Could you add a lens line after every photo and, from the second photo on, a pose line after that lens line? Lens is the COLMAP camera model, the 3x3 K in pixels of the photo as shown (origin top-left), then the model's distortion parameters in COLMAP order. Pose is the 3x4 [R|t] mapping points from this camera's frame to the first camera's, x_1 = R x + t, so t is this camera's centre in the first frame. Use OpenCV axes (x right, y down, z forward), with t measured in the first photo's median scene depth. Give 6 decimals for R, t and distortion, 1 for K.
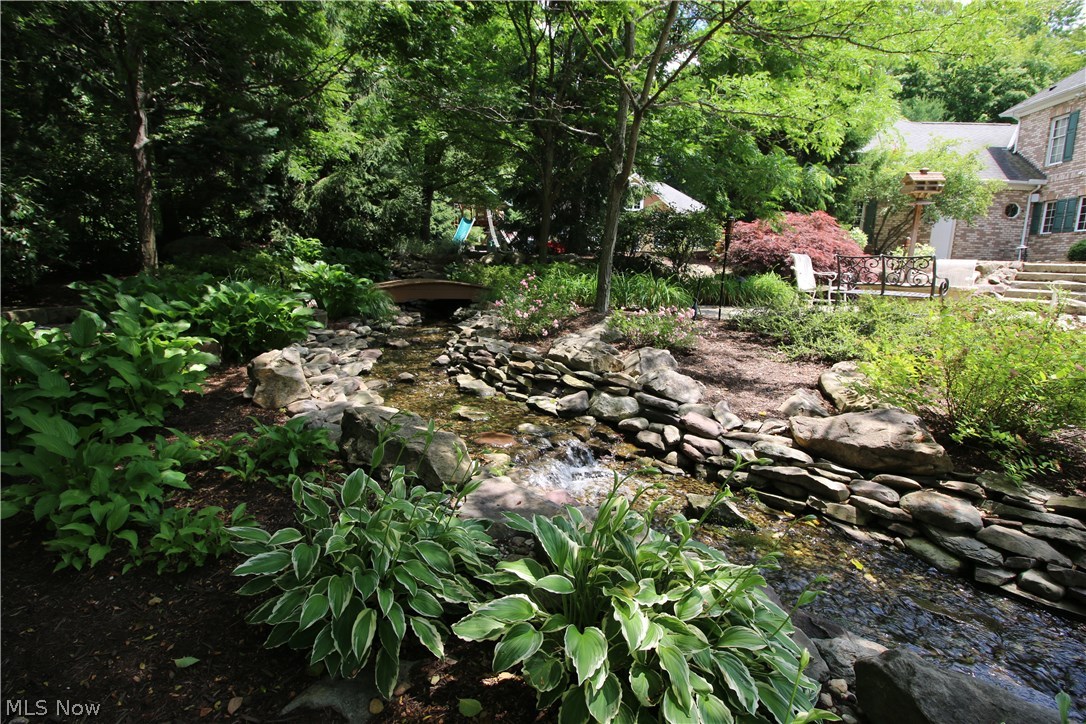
lens RADIAL K [[501.0, 0, 543.0], [0, 501.0, 362.0], [0, 0, 1]] dist [-0.004018, -0.010056]
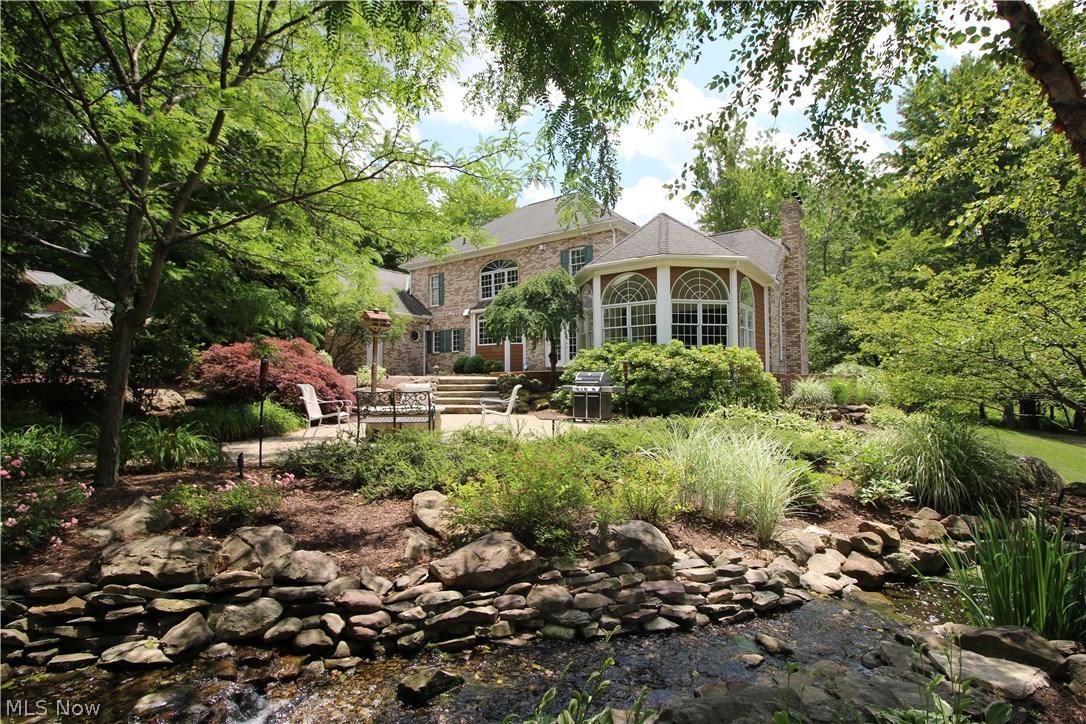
lens RADIAL K [[501.0, 0, 543.0], [0, 501.0, 362.0], [0, 0, 1]] dist [-0.004018, -0.010056]
pose [[0.517359, -0.000006, 0.855768, -0.318310], [0.175432, 0.978763, -0.106052, -0.155523], [-0.837594, 0.204996, 0.506373, 0.095942]]
